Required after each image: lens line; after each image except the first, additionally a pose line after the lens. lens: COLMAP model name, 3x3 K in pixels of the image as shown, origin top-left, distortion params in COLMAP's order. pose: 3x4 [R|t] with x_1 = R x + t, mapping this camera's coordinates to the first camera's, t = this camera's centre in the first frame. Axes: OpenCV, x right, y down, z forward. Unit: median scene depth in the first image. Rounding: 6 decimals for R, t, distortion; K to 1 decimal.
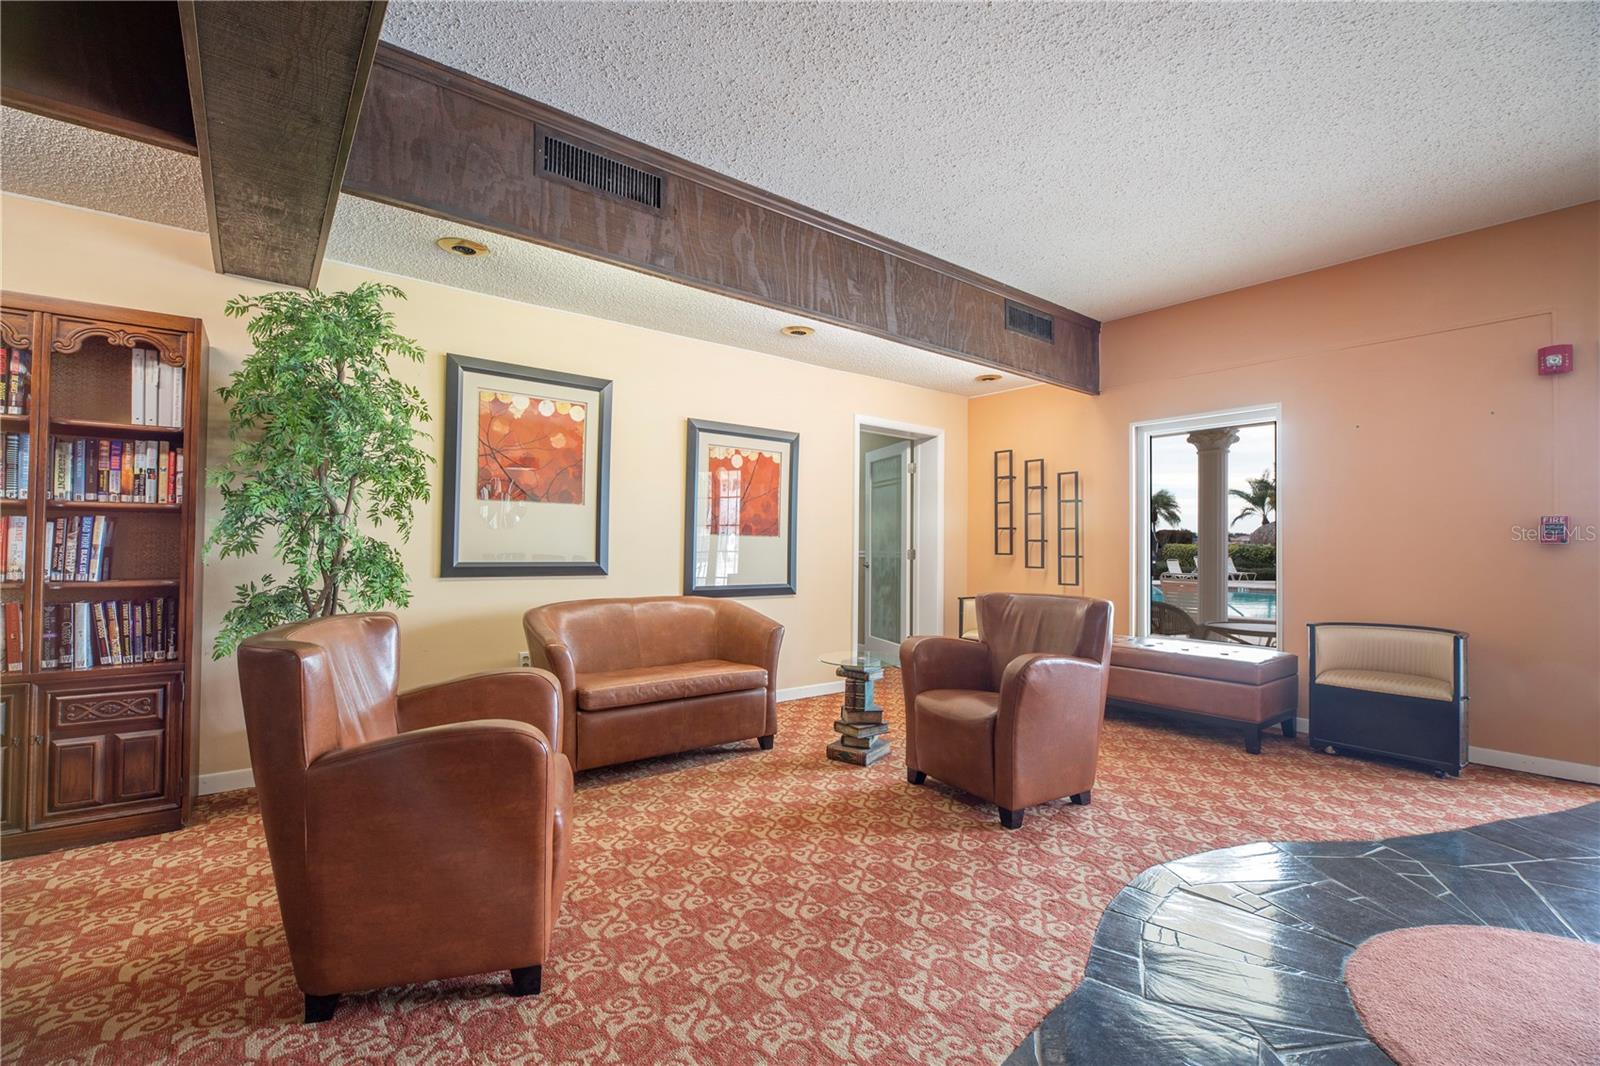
lens RADIAL K [[693.1, 0, 798.8], [0, 693.1, 532.4], [0, 0, 1]] dist [-0.013398, -0.000141]
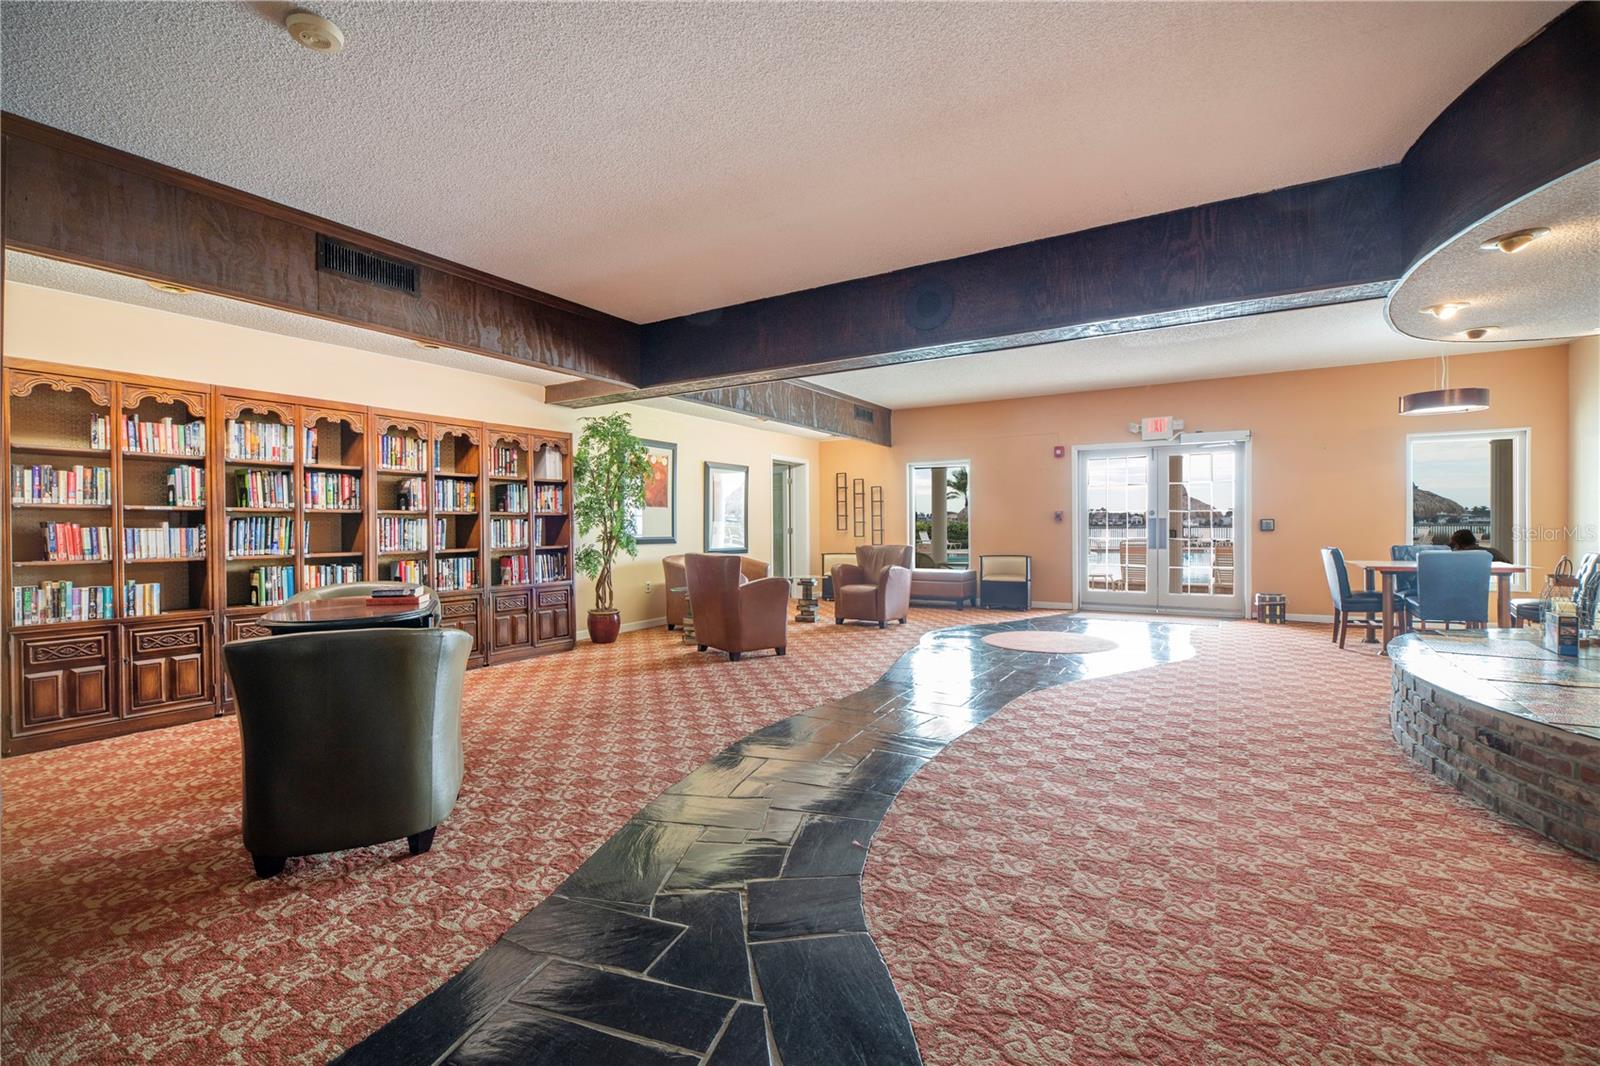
lens RADIAL K [[693.1, 0, 799.6], [0, 693.1, 535.8], [0, 0, 1]] dist [-0.013398, -0.000141]
pose [[0.937199, -0.020572, 0.348187, -0.667135], [0.008549, 0.999314, 0.036033, -0.028981], [-0.348690, -0.030794, 0.936732, -1.014503]]
